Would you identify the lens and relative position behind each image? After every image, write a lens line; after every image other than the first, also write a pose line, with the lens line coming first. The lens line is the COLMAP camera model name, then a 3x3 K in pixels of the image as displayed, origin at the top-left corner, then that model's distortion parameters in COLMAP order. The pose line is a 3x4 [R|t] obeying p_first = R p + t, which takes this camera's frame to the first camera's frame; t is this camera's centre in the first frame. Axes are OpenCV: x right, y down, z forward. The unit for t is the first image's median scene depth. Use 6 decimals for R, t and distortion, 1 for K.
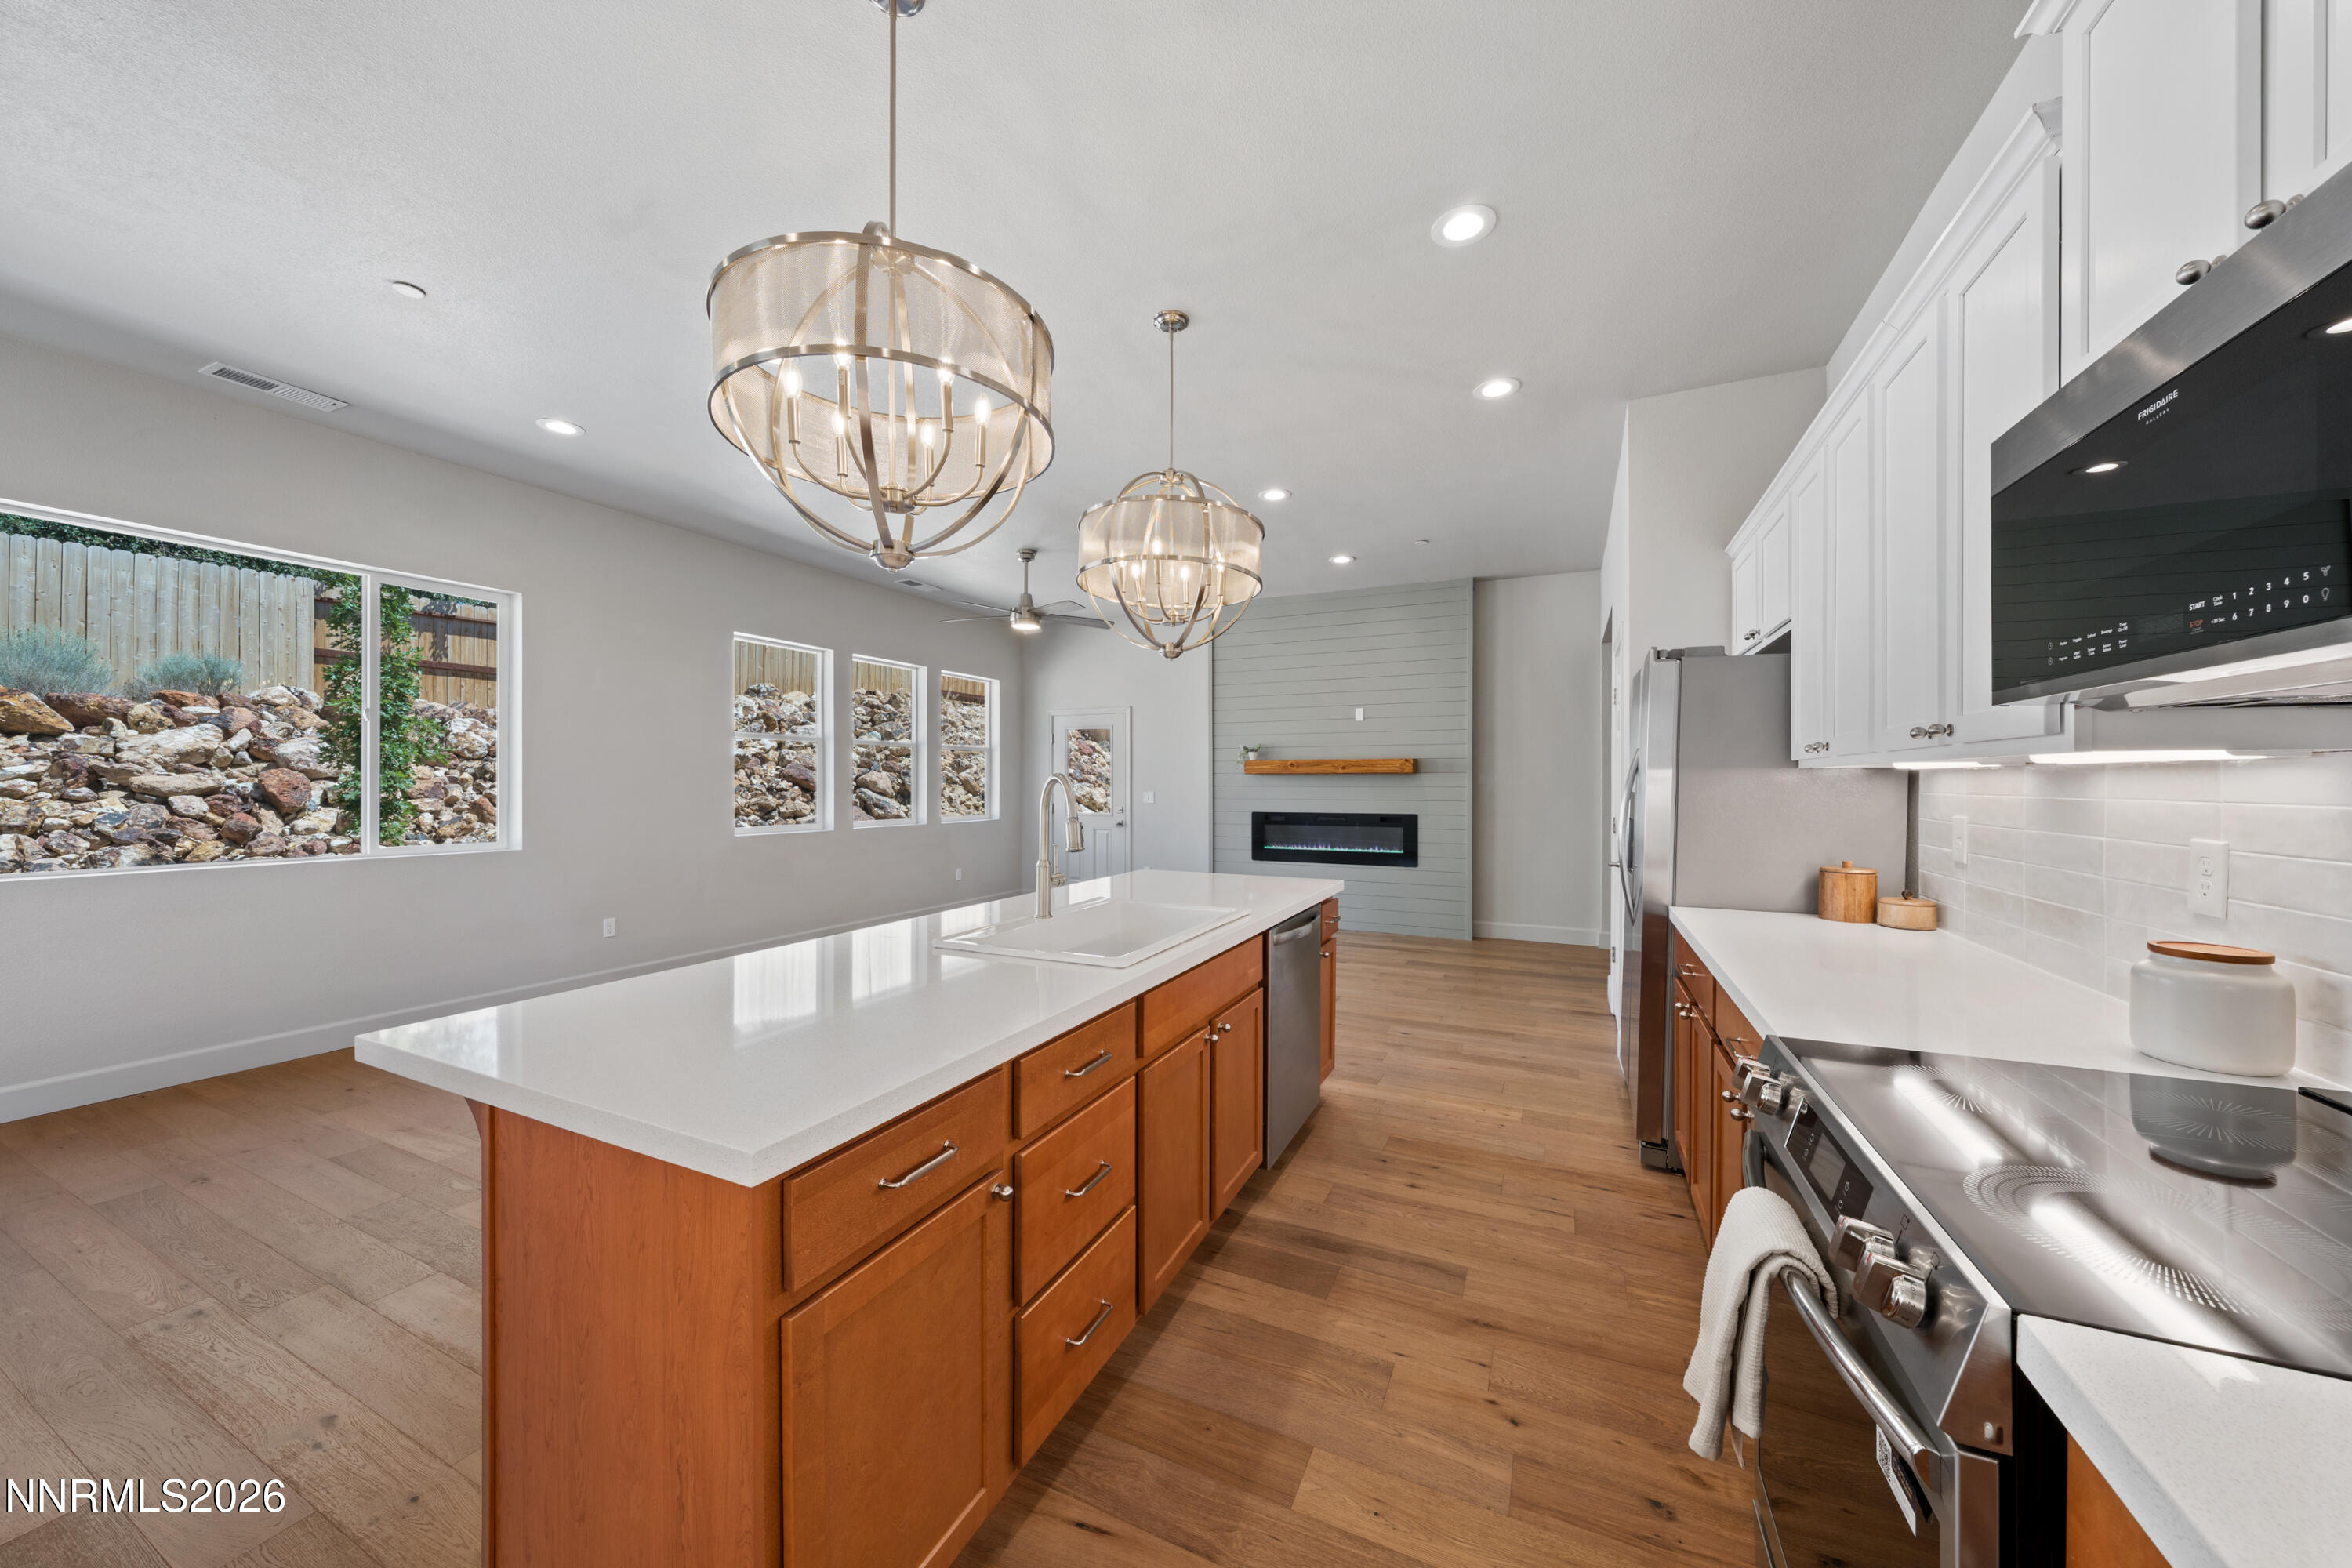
lens RADIAL K [[801.7, 0, 1178.8], [0, 801.7, 782.8], [0, 0, 1]] dist [0.001261, 0.000358]
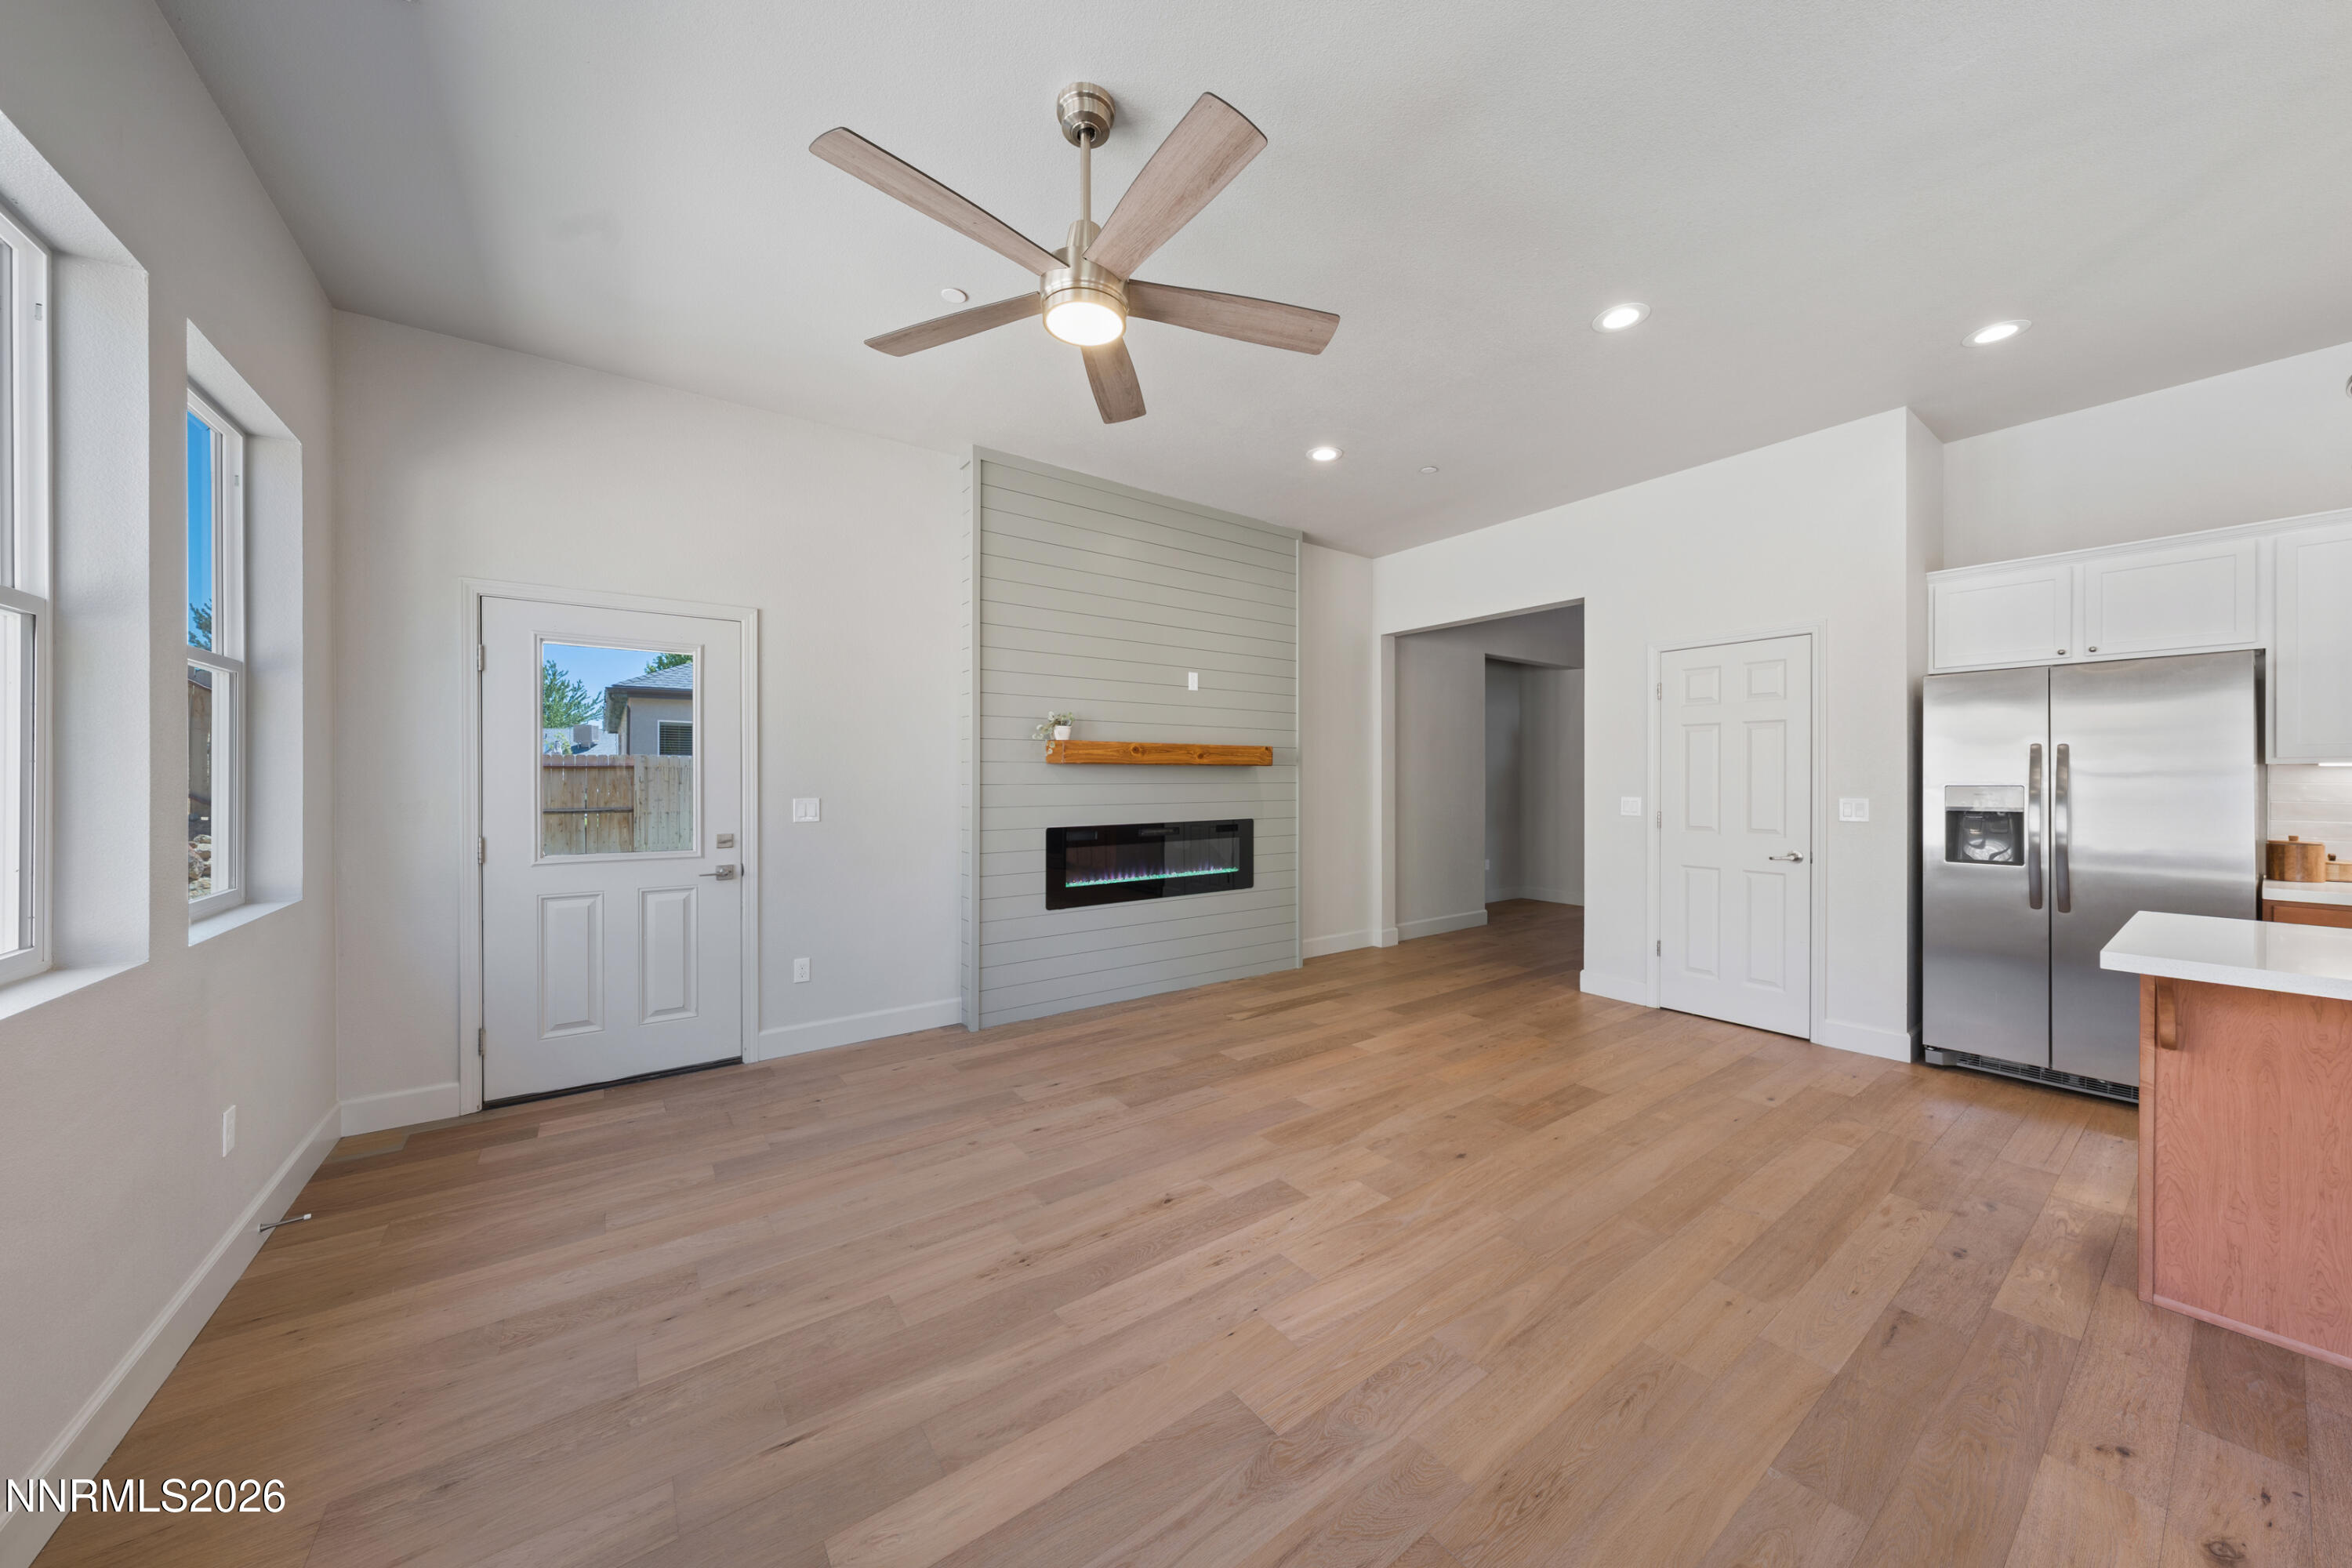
lens RADIAL K [[801.7, 0, 1184.4], [0, 801.7, 782.3], [0, 0, 1]] dist [0.001261, 0.000358]
pose [[0.477203, -0.005470, 0.878776, -0.411018], [0.002332, 0.999985, 0.004958, 0.000034], [-0.878790, -0.000317, 0.477209, 0.690762]]
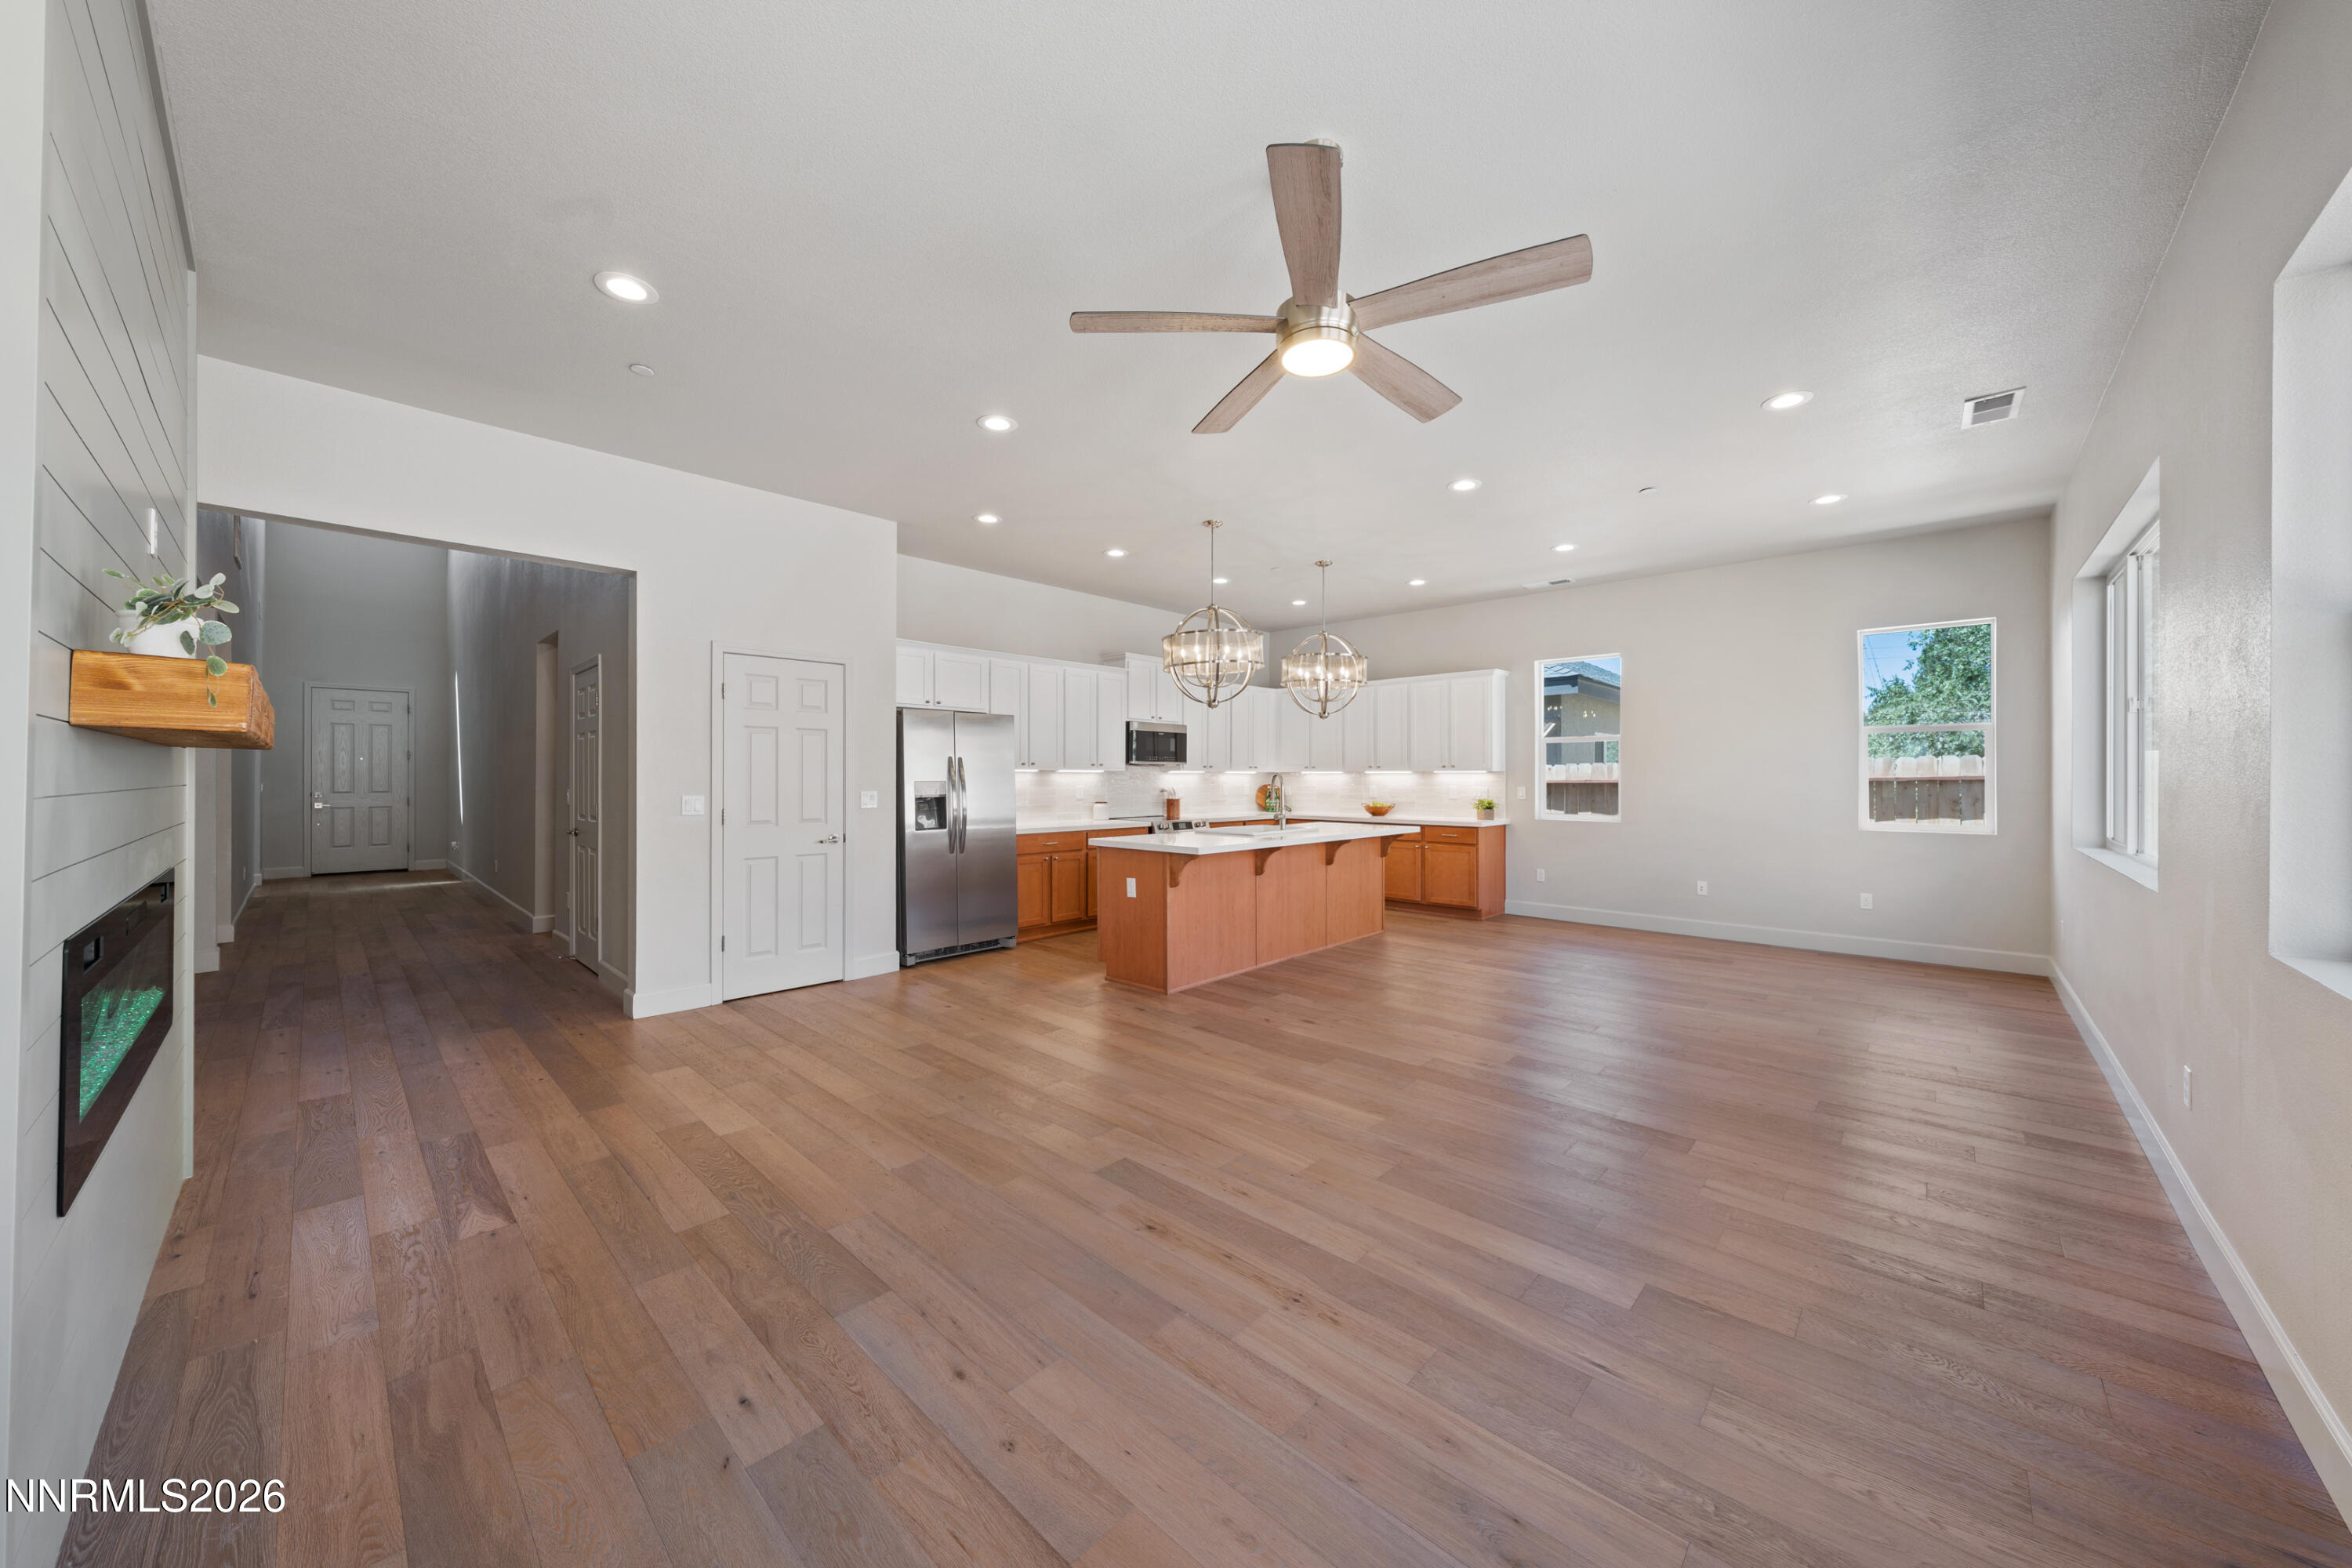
lens RADIAL K [[801.7, 0, 1187.0], [0, 801.7, 775.8], [0, 0, 1]] dist [0.001261, 0.000358]
pose [[-0.952324, -0.001688, 0.305083, -0.215996], [-0.001754, 0.999998, 0.000060, -0.000056], [-0.305082, -0.000478, -0.952326, 1.185071]]
